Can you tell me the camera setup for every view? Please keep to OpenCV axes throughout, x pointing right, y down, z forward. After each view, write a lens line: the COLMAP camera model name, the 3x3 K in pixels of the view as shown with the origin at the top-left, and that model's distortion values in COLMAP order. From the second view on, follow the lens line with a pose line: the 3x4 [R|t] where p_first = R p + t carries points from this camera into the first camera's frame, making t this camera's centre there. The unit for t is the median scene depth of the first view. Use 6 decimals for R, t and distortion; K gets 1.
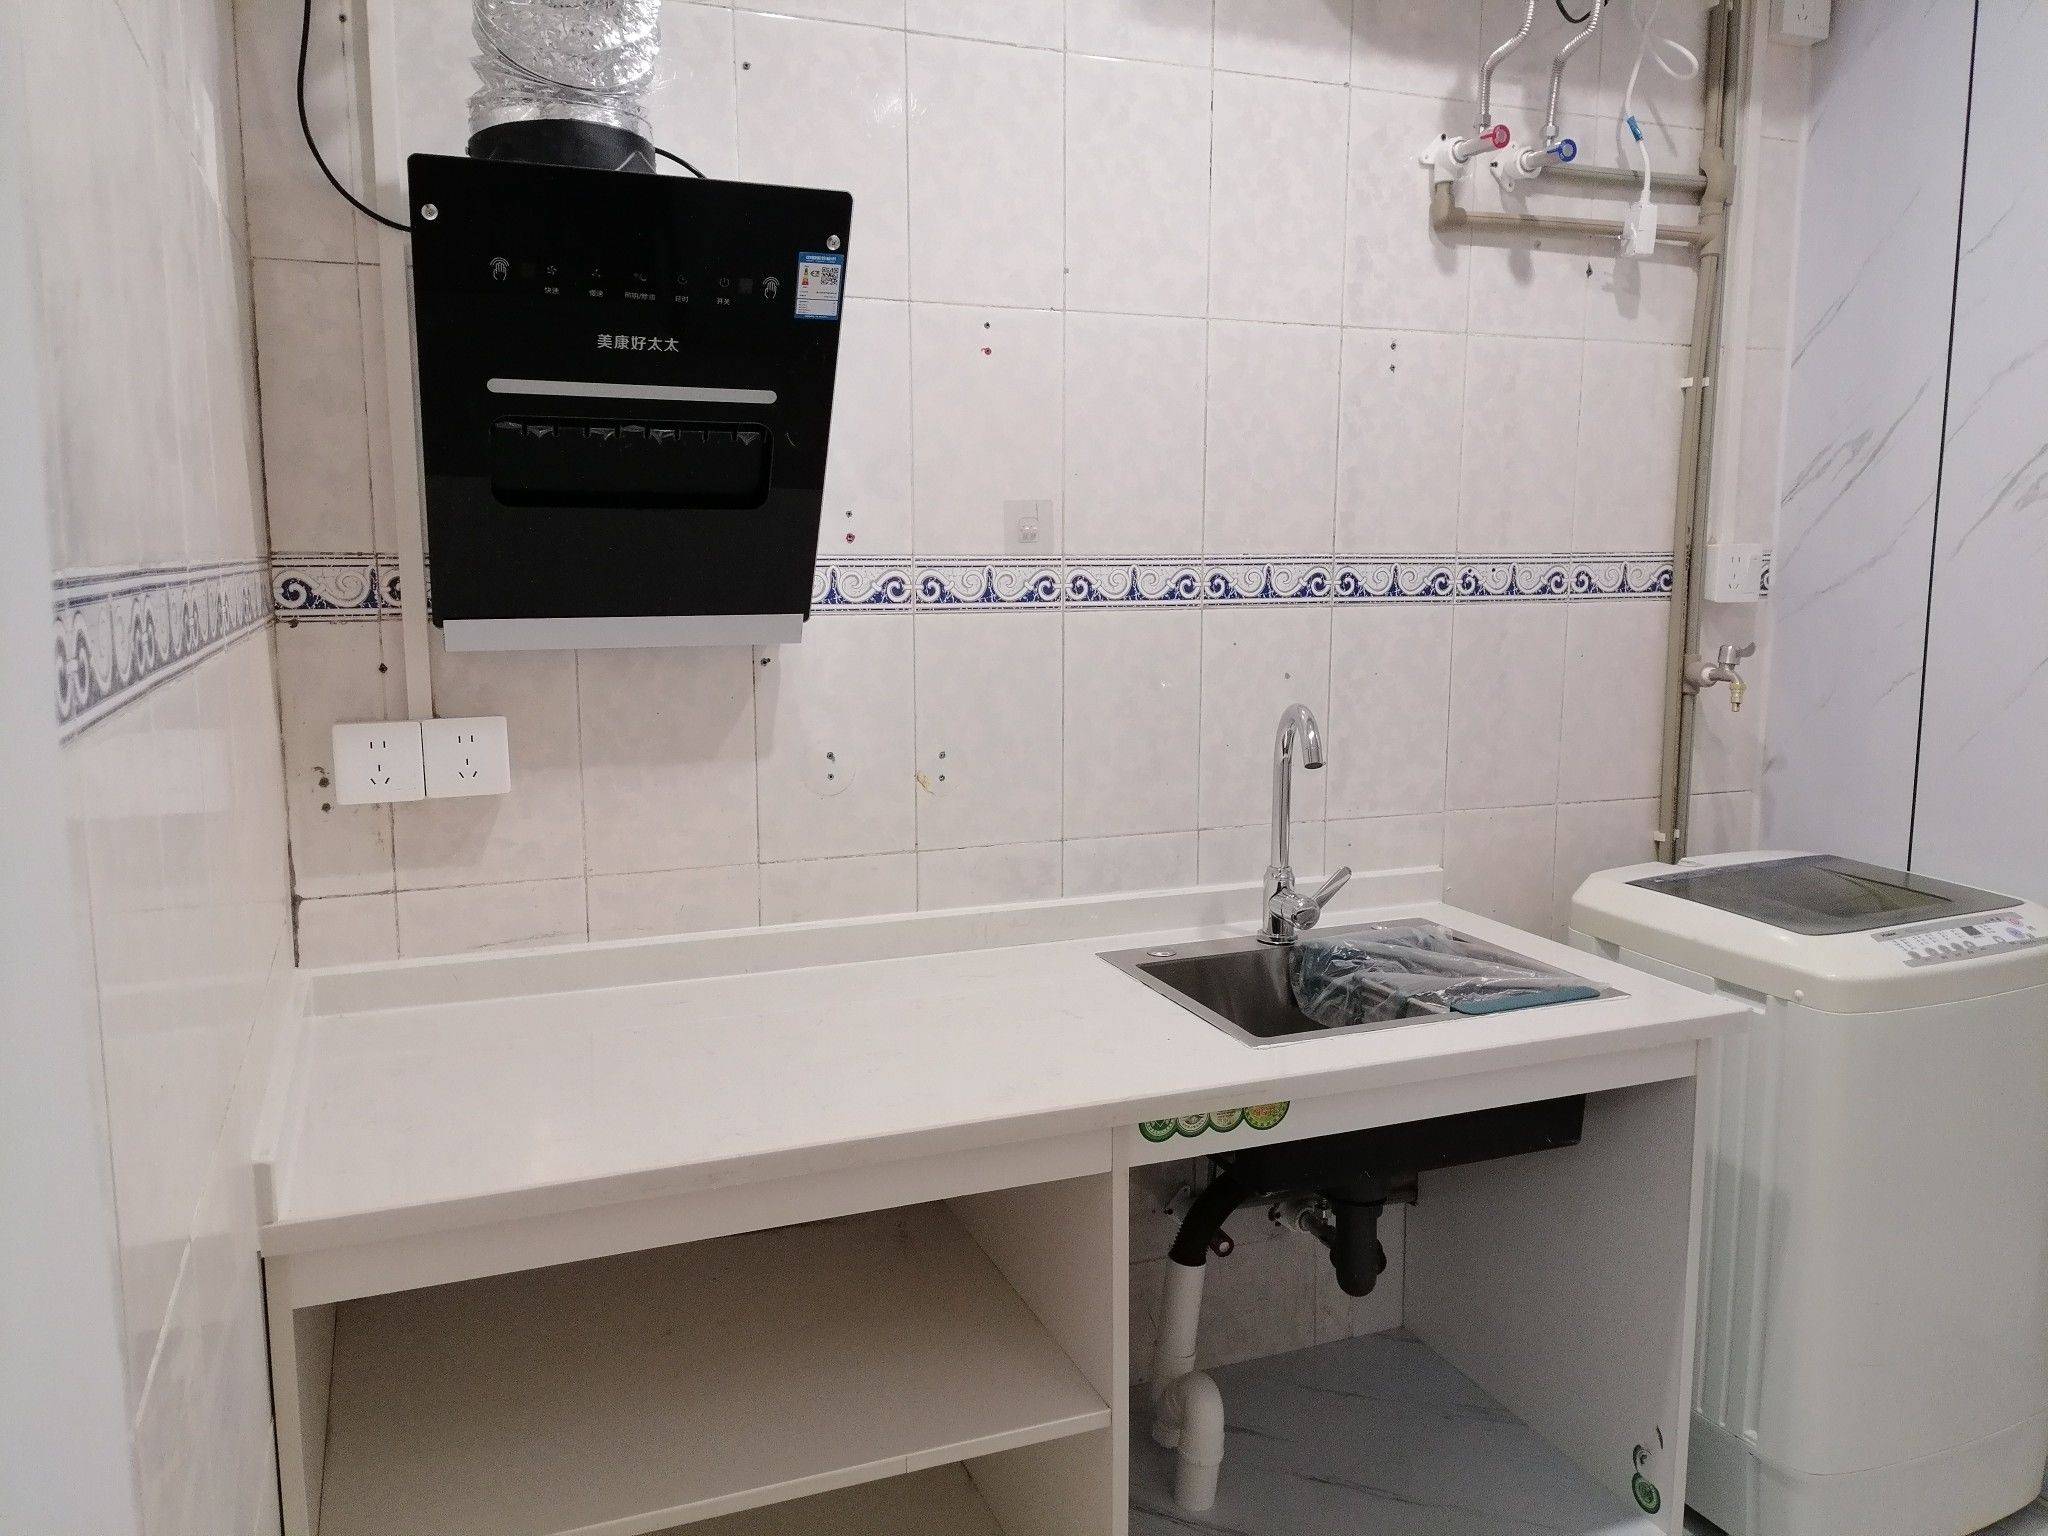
lens RADIAL K [[1526.1, 0, 1024.0], [0, 1526.1, 768.0], [0, 0, 1]] dist [0.083839, -0.110132]
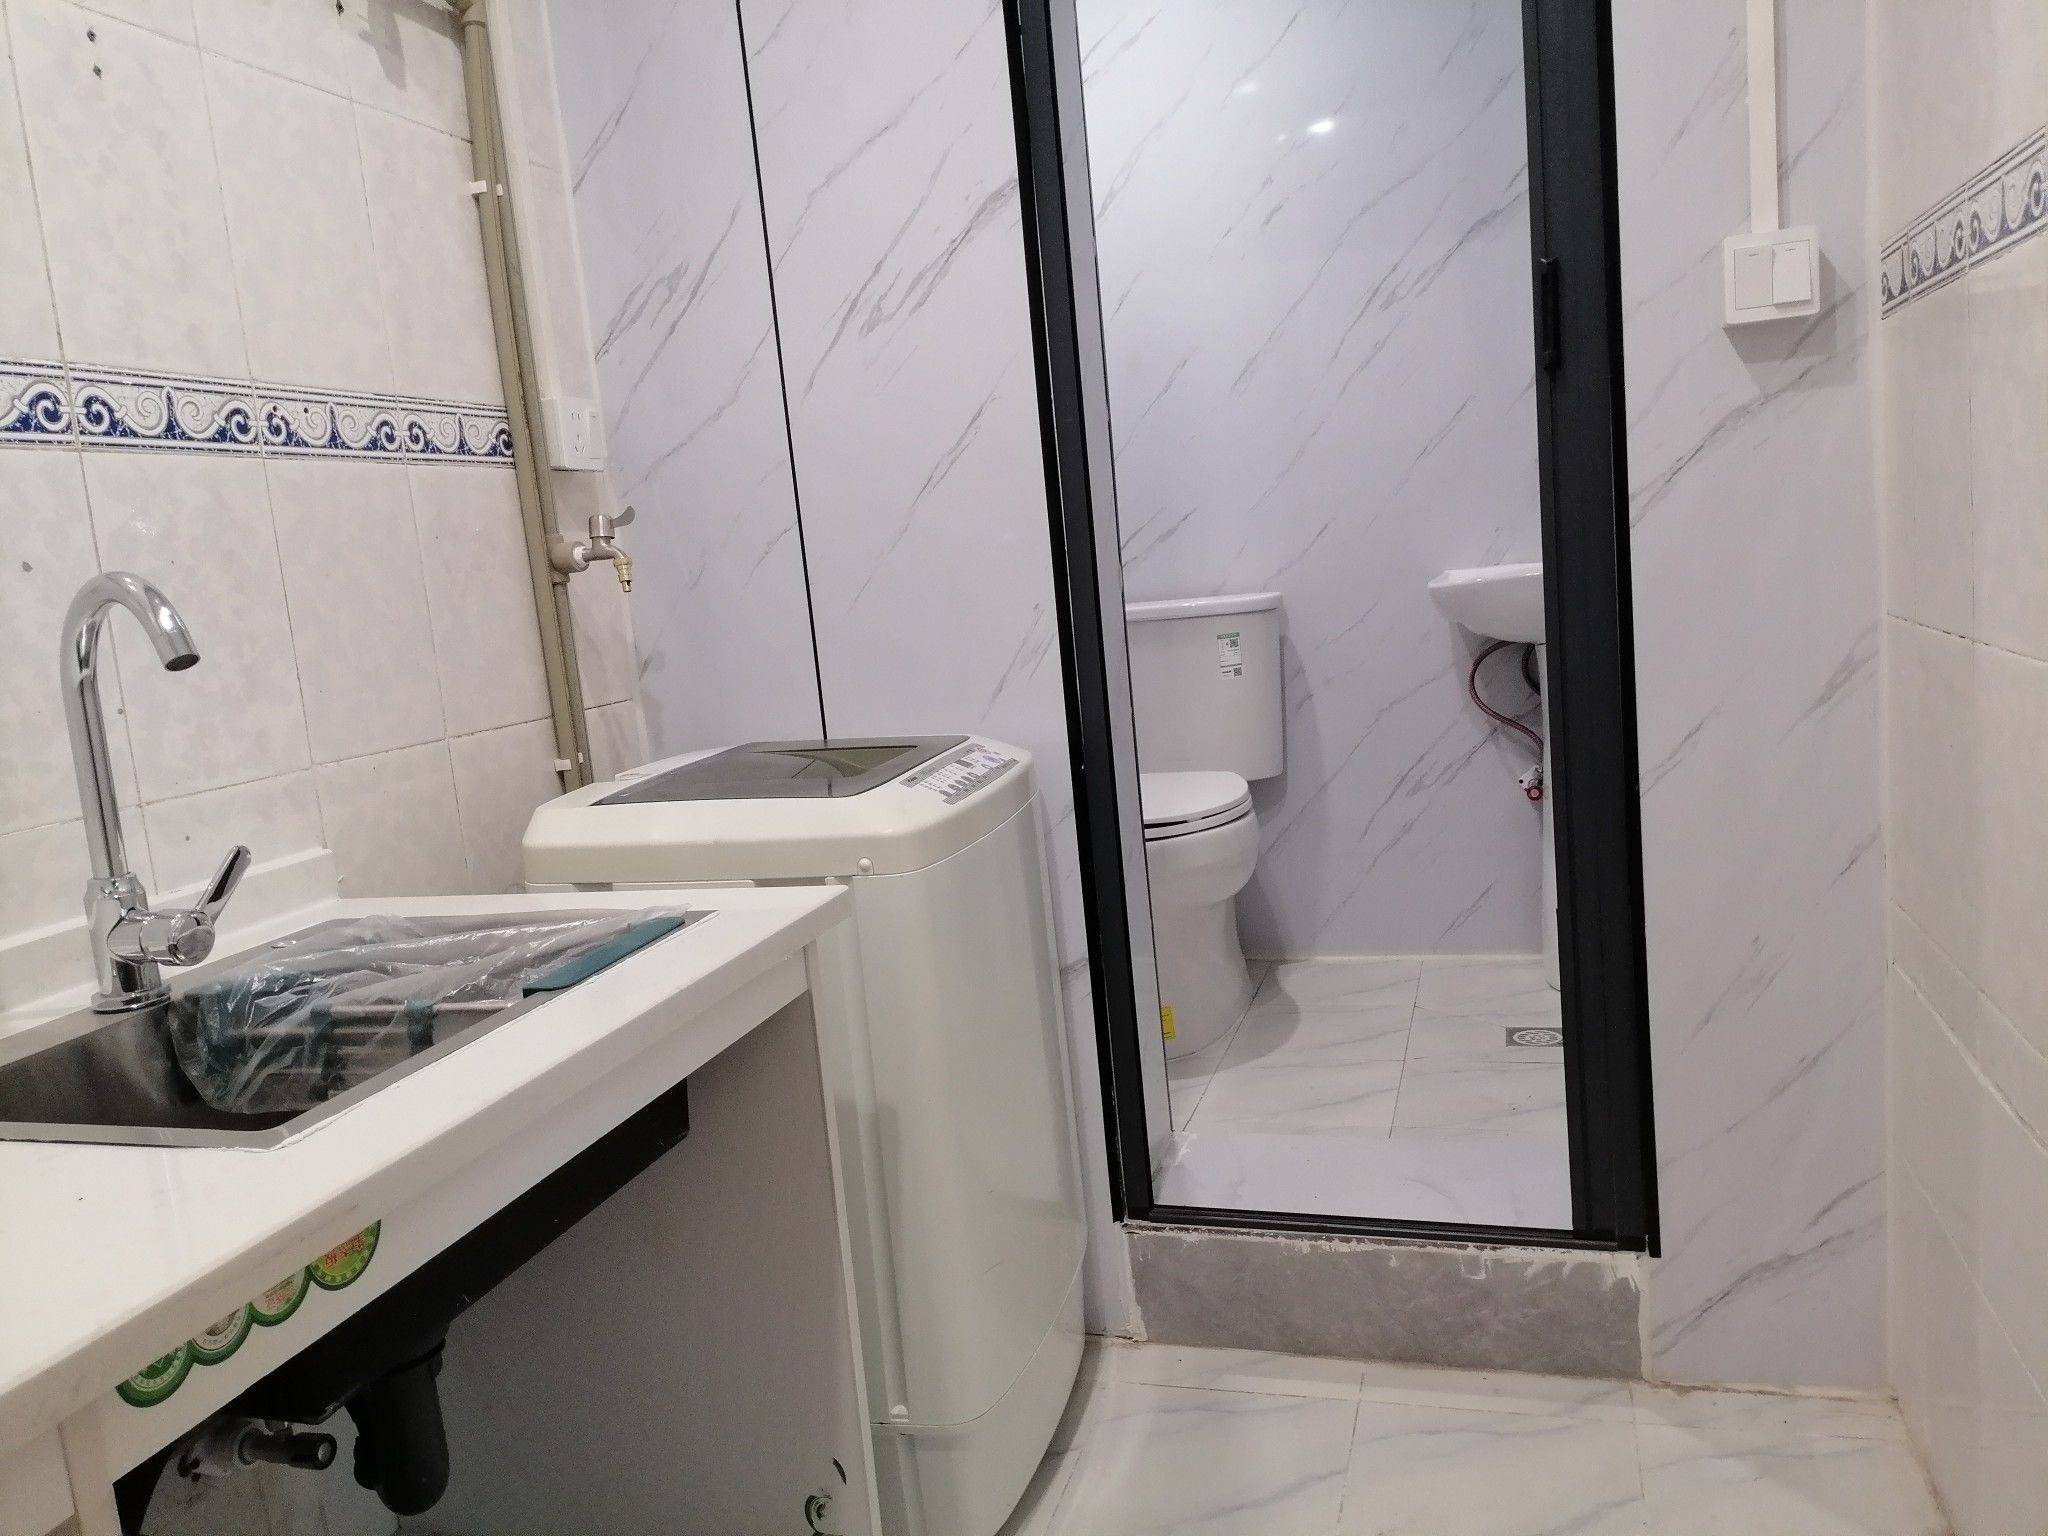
lens RADIAL K [[1526.1, 0, 1024.0], [0, 1526.1, 768.0], [0, 0, 1]] dist [0.083839, -0.110132]
pose [[0.623617, -0.167184, 0.763643, -0.053409], [0.201805, 0.978182, 0.049351, 0.061338], [-0.755232, 0.123331, 0.643750, 0.341135]]
